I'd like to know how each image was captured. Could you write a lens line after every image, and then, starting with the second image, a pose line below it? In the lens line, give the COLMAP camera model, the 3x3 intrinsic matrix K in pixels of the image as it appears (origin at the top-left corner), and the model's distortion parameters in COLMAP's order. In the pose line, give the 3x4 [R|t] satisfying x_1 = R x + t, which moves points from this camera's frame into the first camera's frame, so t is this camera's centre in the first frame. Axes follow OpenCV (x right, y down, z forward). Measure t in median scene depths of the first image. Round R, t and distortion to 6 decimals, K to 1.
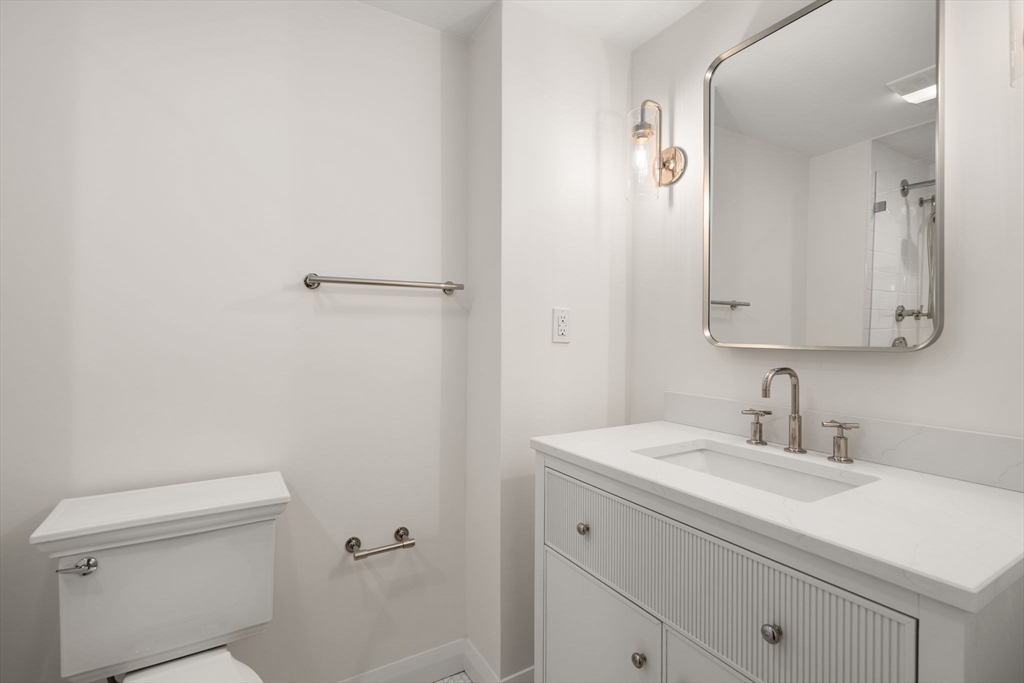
lens RADIAL K [[470.2, 0, 510.1], [0, 470.2, 340.2], [0, 0, 1]] dist [-0.005319, 0.002657]
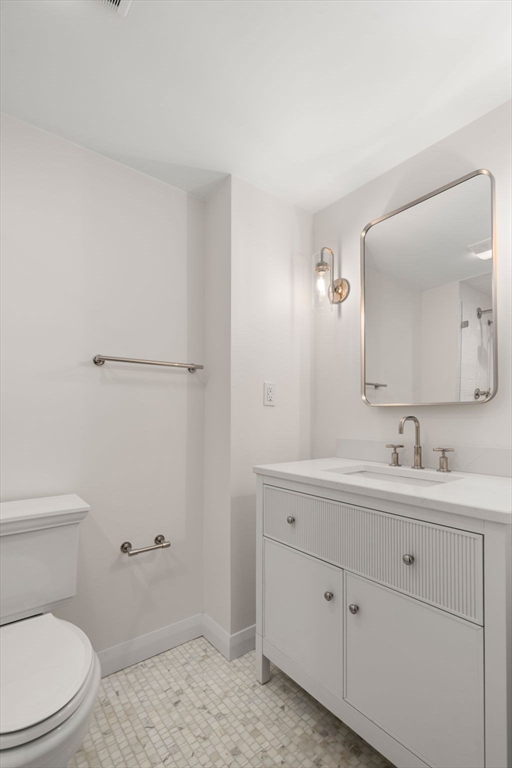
lens RADIAL K [[352.7, 0, 257.9], [0, 352.7, 413.7], [0, 0, 1]] dist [-0.005319, 0.002657]
pose [[0.991319, -0.001165, 0.131472, -0.083682], [0.003457, 0.999846, -0.017210, 0.056285], [-0.131432, 0.017515, 0.991170, -0.114329]]
